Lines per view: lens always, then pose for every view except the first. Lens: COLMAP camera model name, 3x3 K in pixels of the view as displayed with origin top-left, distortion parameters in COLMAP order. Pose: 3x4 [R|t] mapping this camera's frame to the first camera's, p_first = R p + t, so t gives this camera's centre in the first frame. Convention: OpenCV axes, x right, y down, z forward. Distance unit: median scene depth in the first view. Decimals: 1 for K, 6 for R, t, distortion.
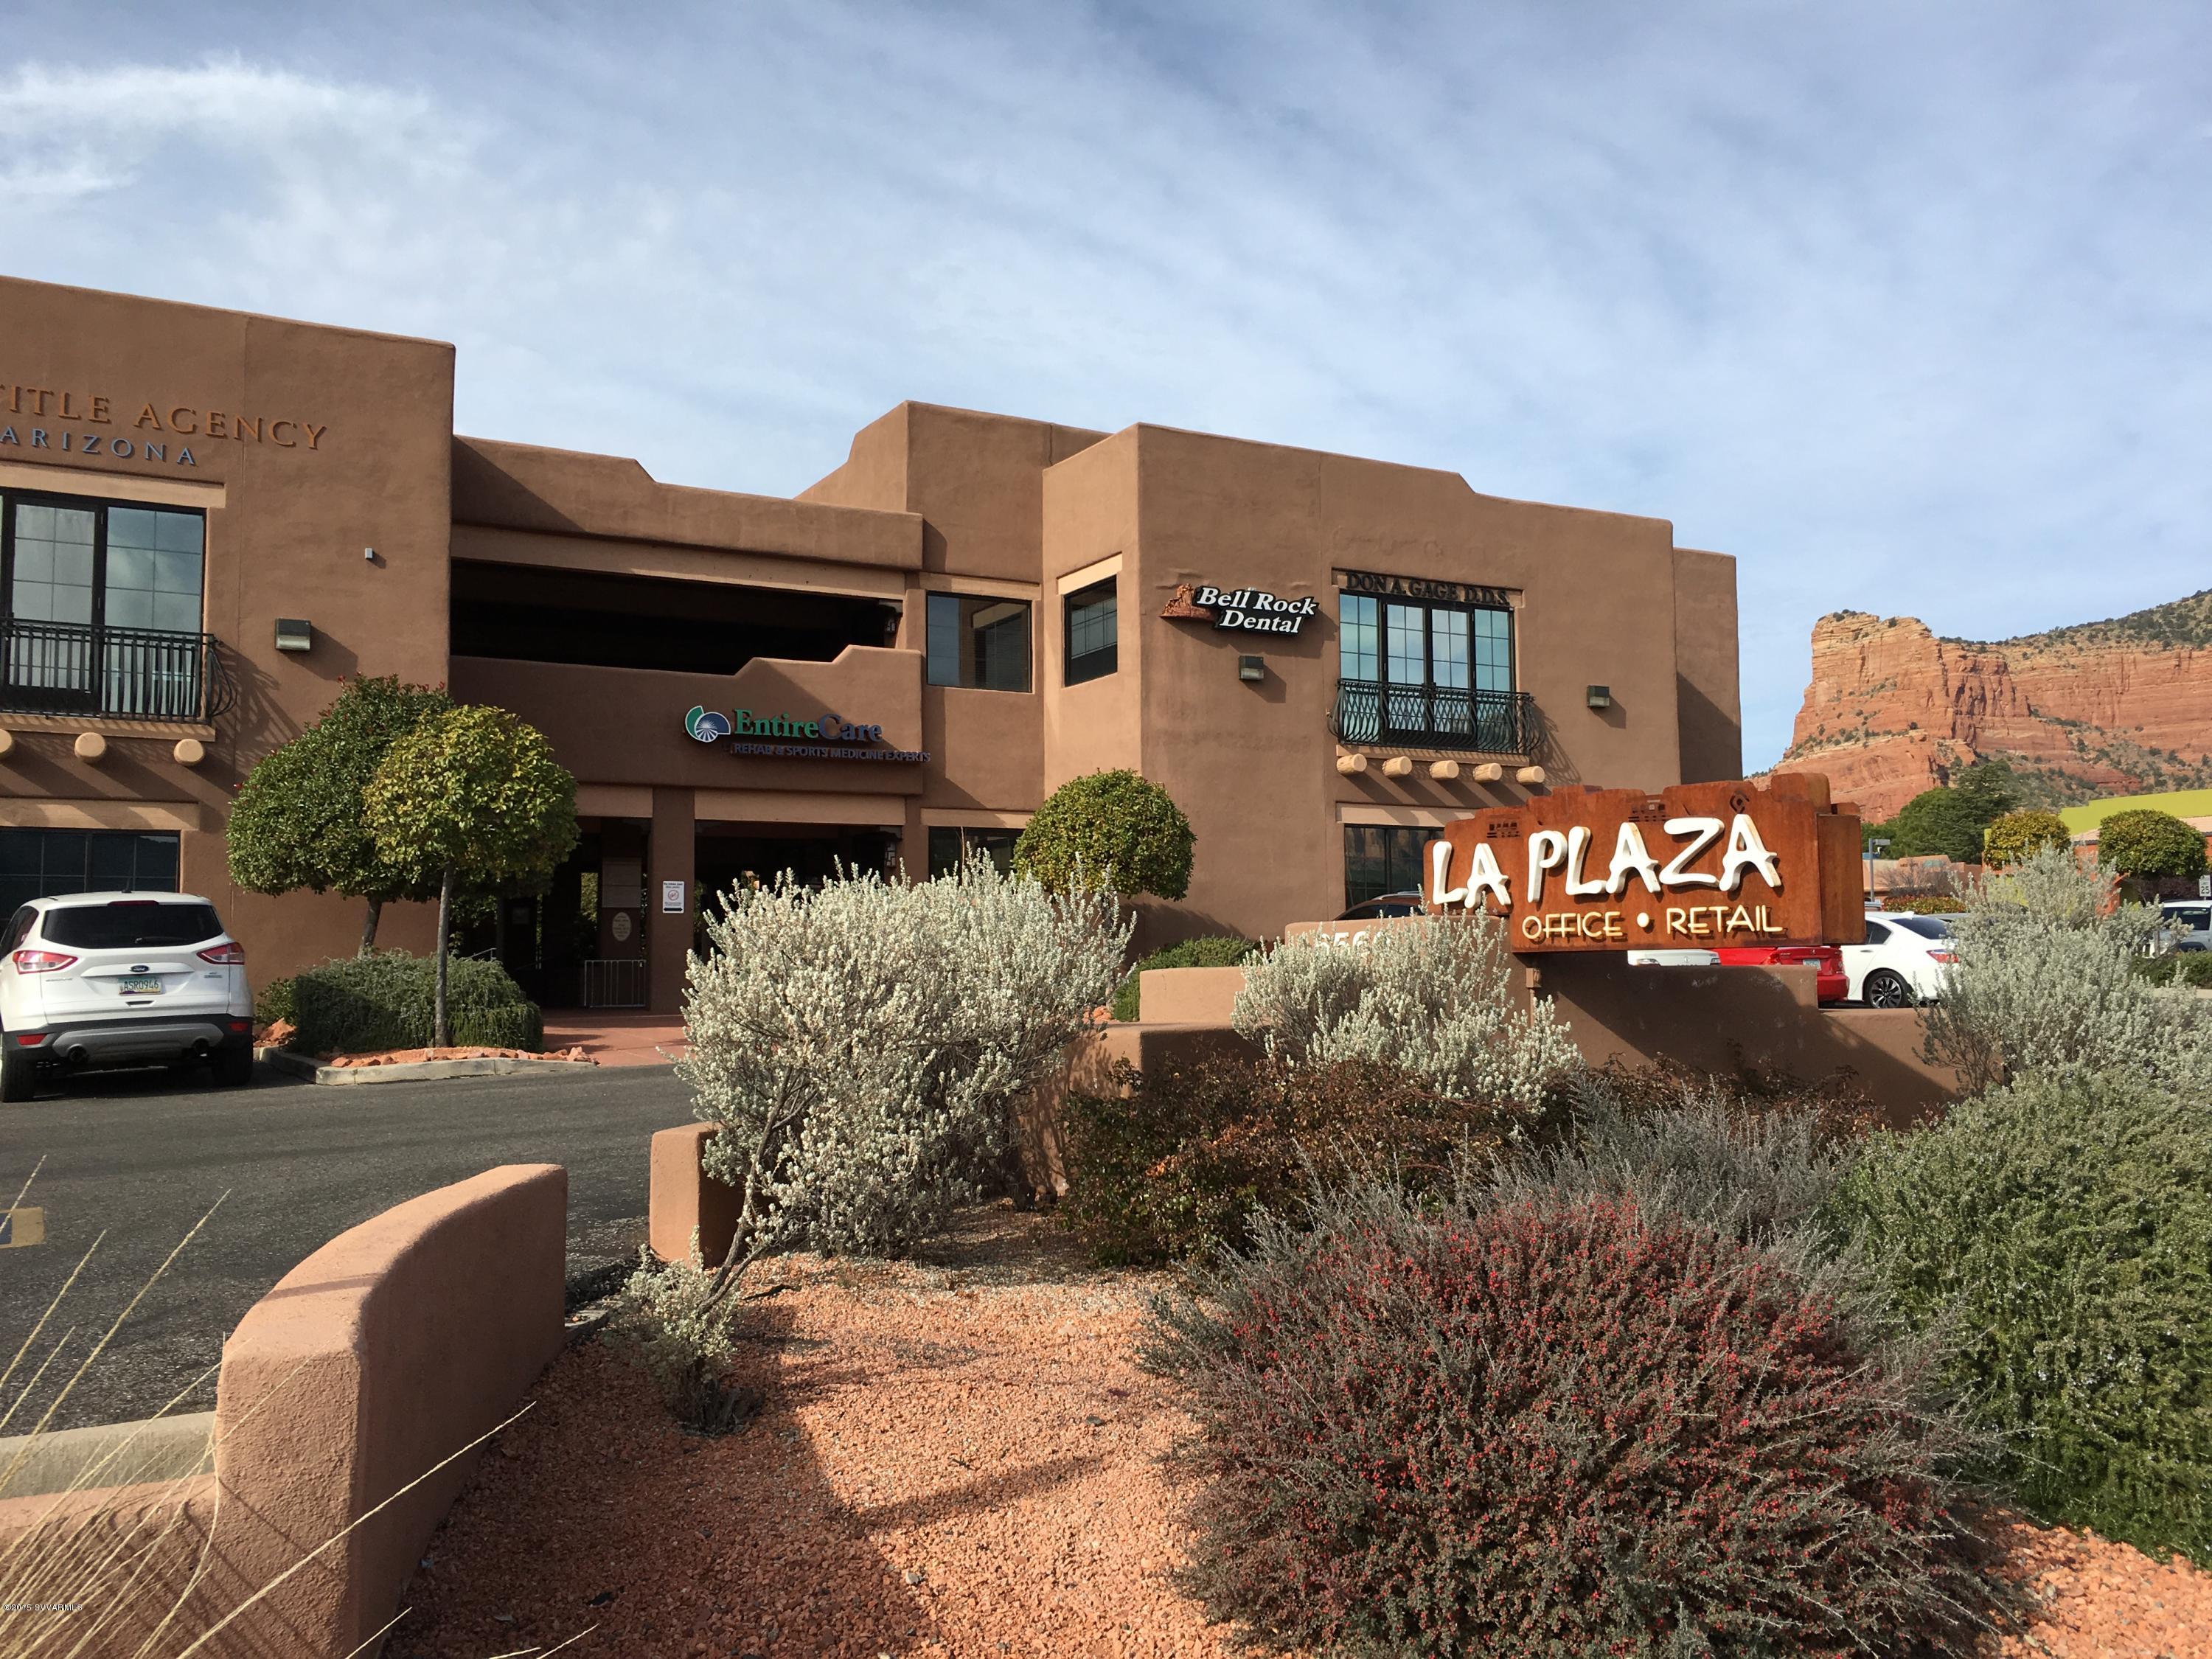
lens RADIAL K [[1830.2, 0, 1085.2], [0, 1830.2, 848.6], [0, 0, 1]] dist [0.019383, -0.007840]
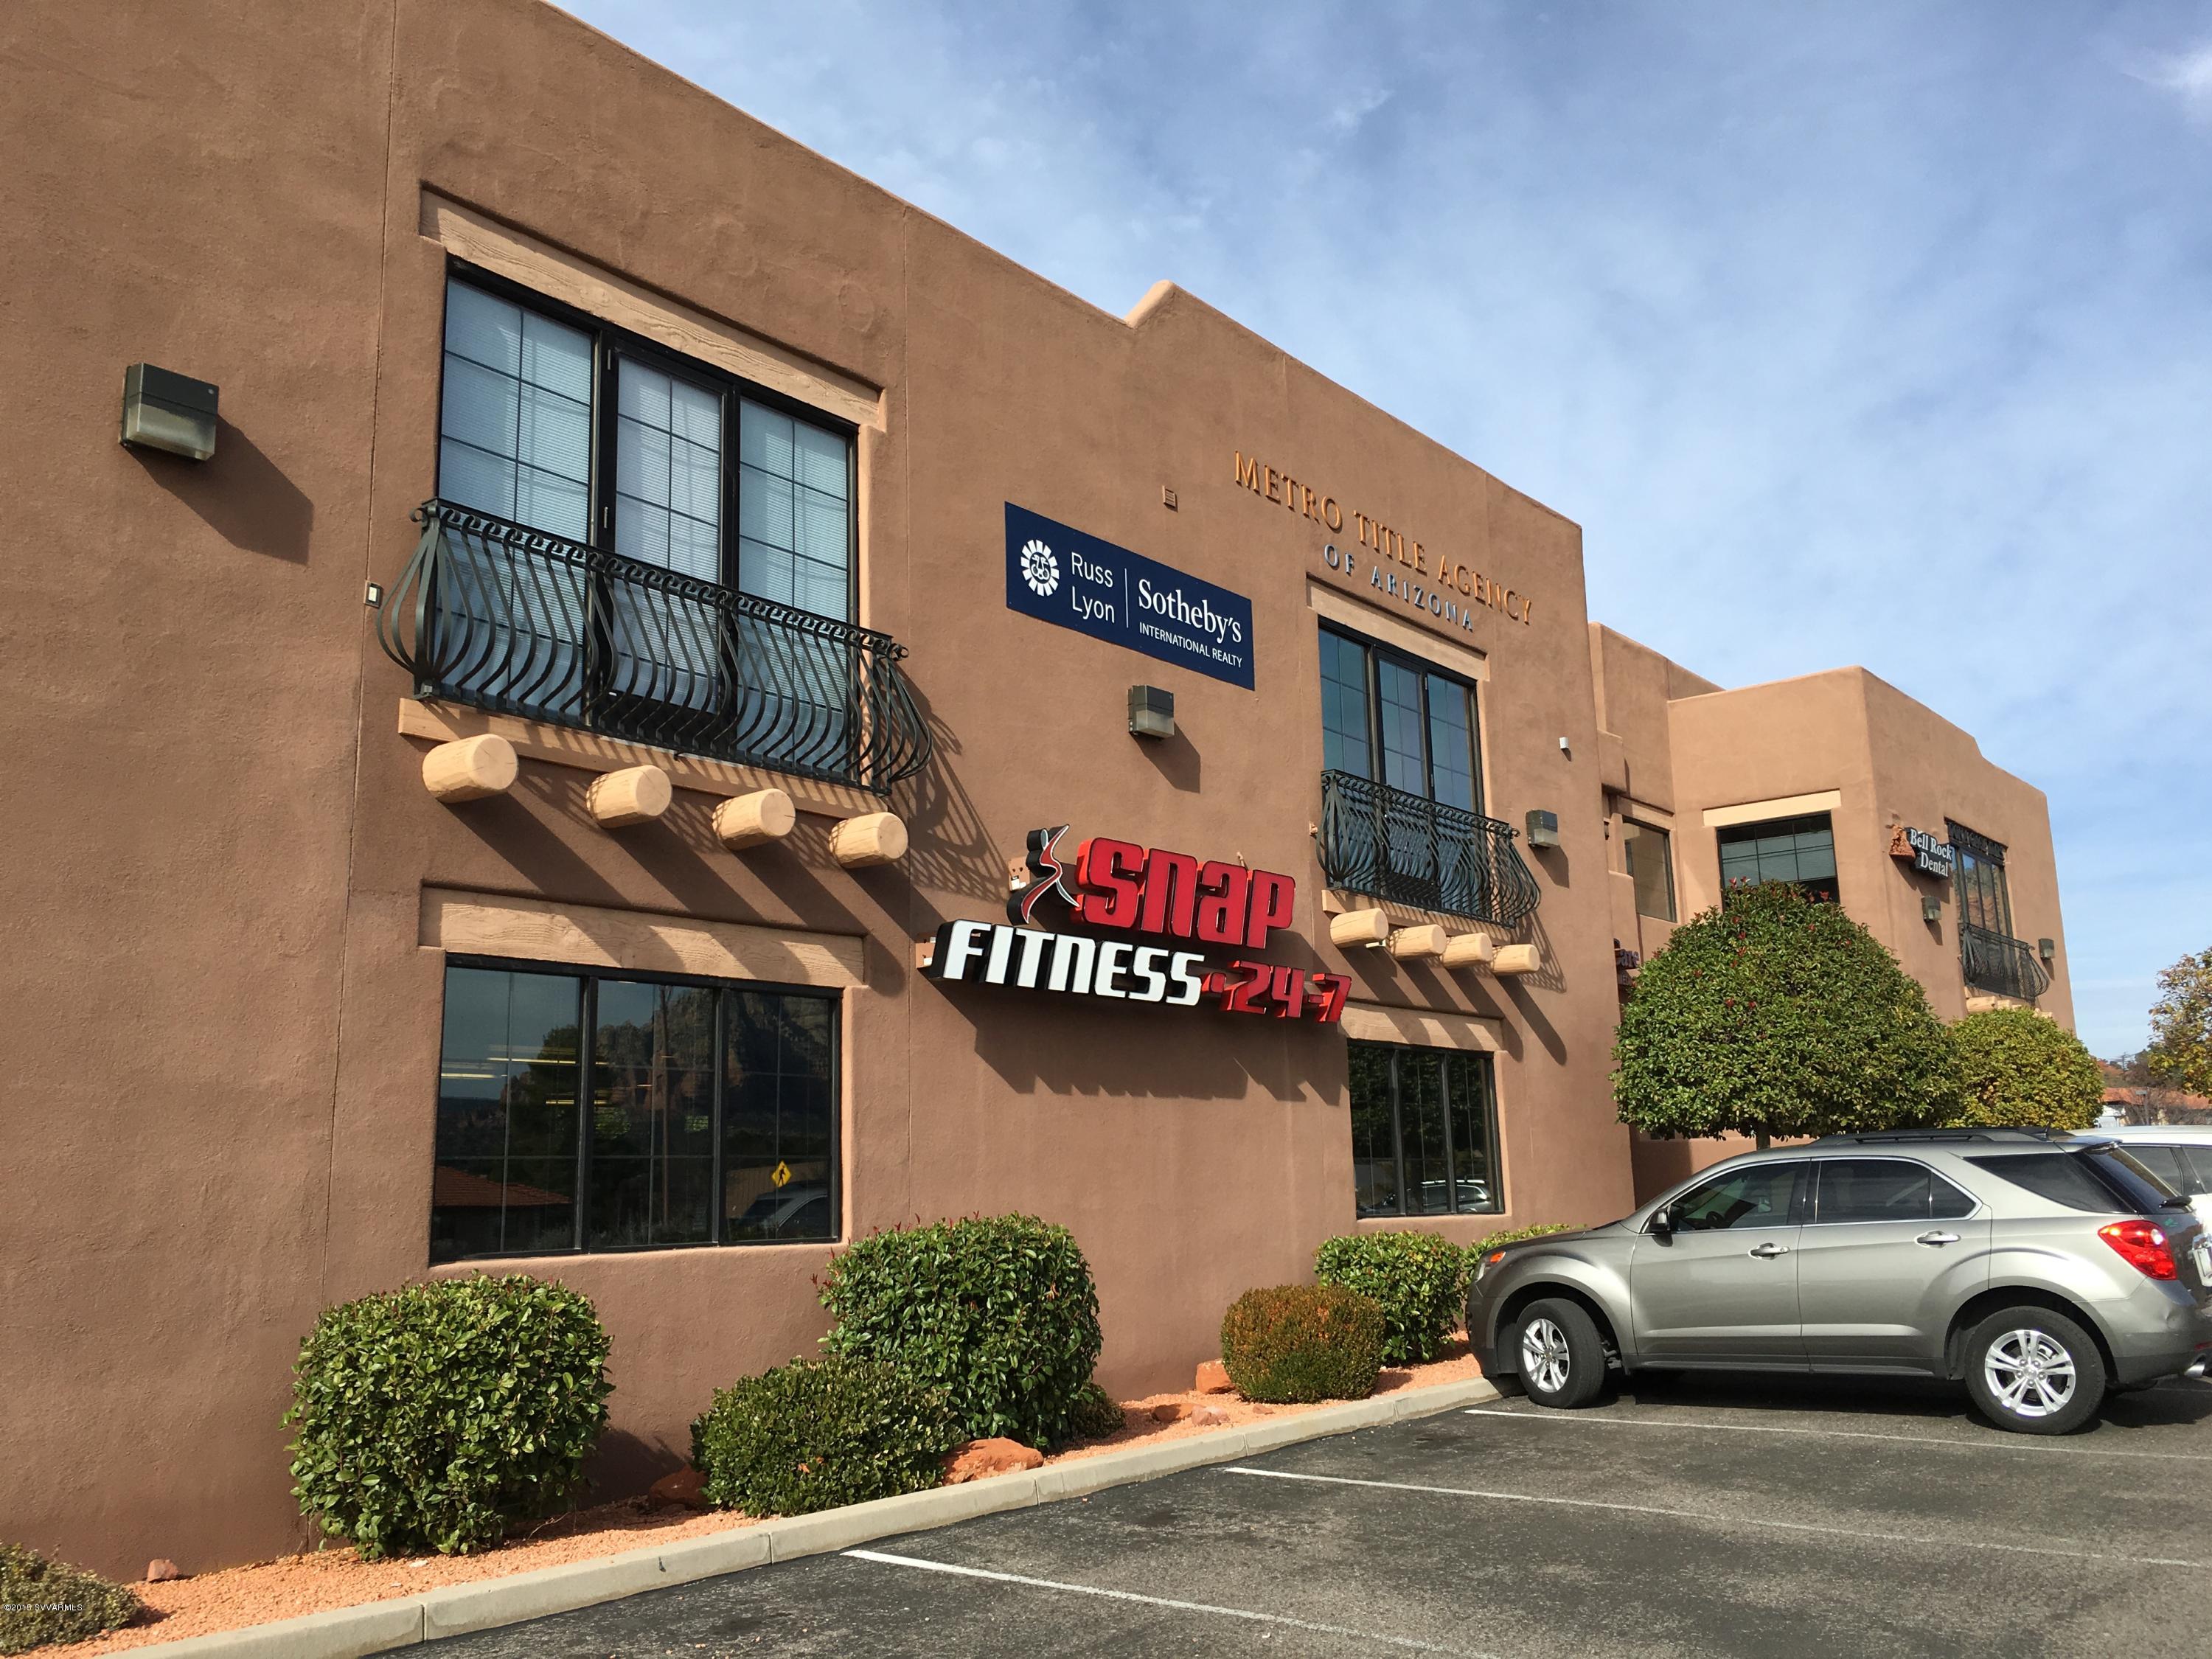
lens RADIAL K [[1830.2, 0, 1085.2], [0, 1830.2, 848.6], [0, 0, 1]] dist [0.019383, -0.007840]
pose [[0.936379, 0.075341, 0.342810, -0.722815], [-0.041652, 0.993641, -0.104605, -0.003988], [-0.348511, 0.083671, 0.933563, 0.192019]]
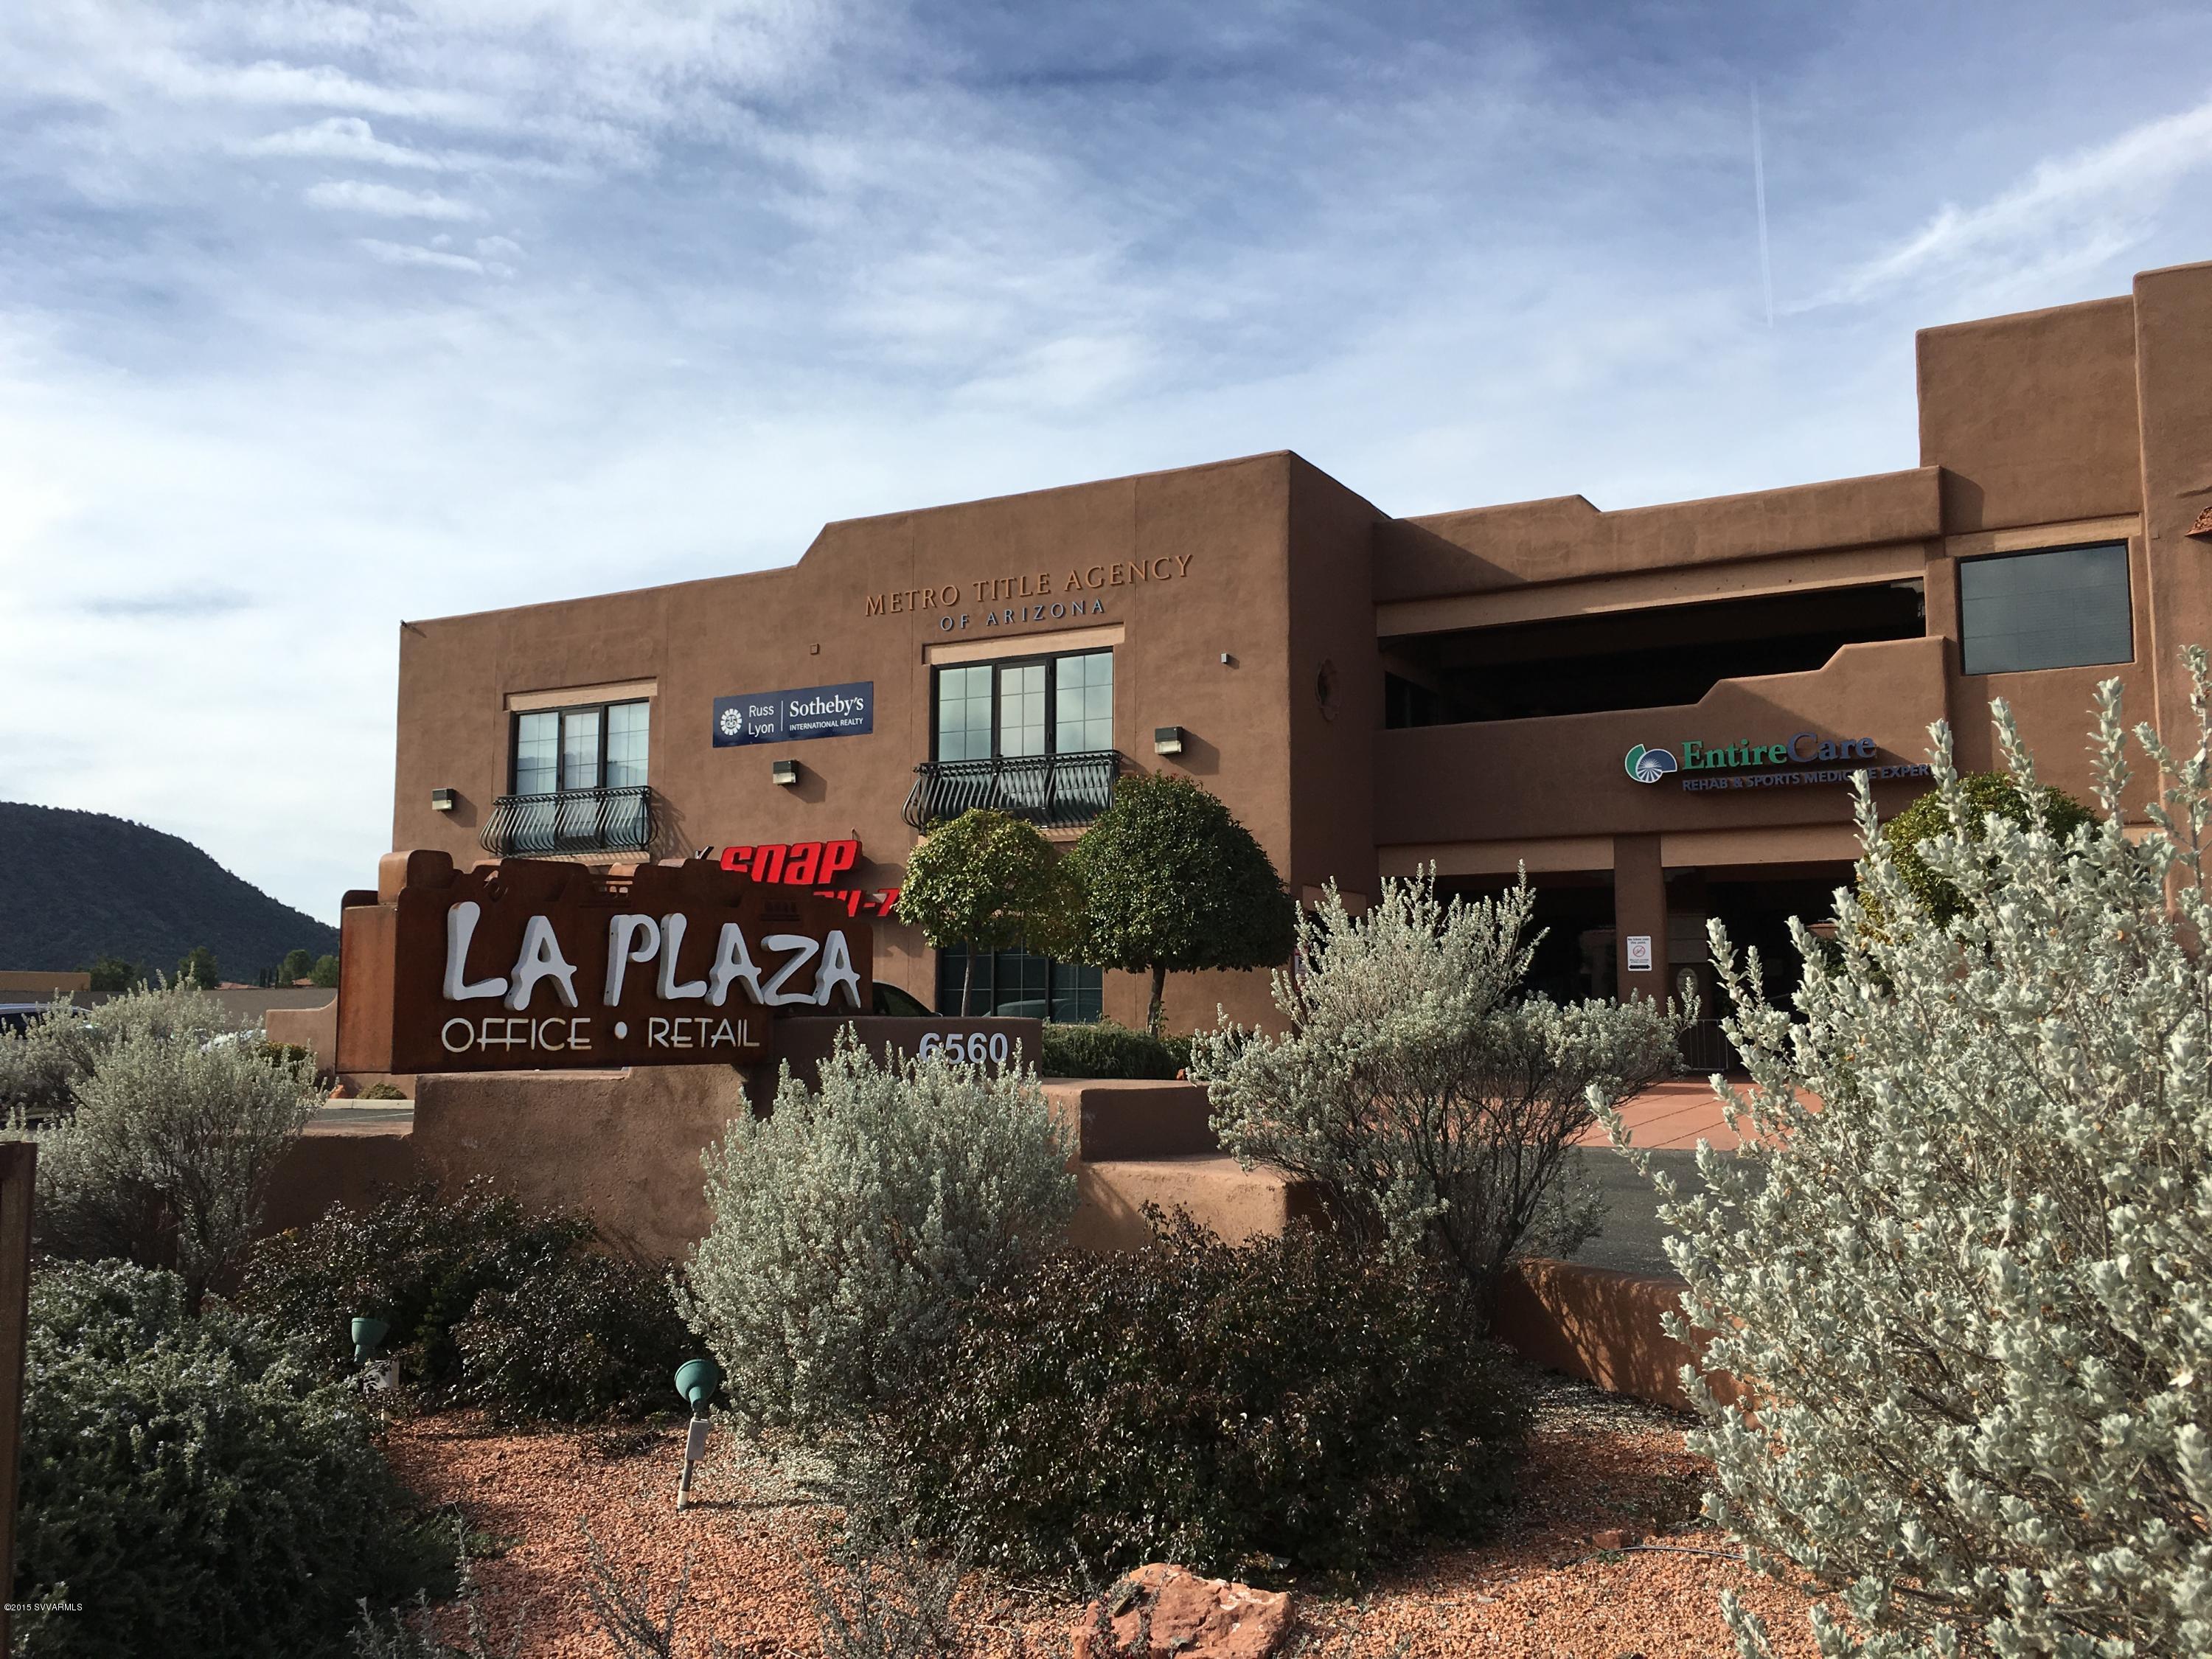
lens RADIAL K [[1830.2, 0, 1085.2], [0, 1830.2, 848.6], [0, 0, 1]] dist [0.019383, -0.007840]
pose [[0.528516, -0.068624, -0.846145, 0.392392], [0.053471, 0.997439, -0.047496, 0.002576], [0.847238, -0.020141, 0.530832, 0.262560]]
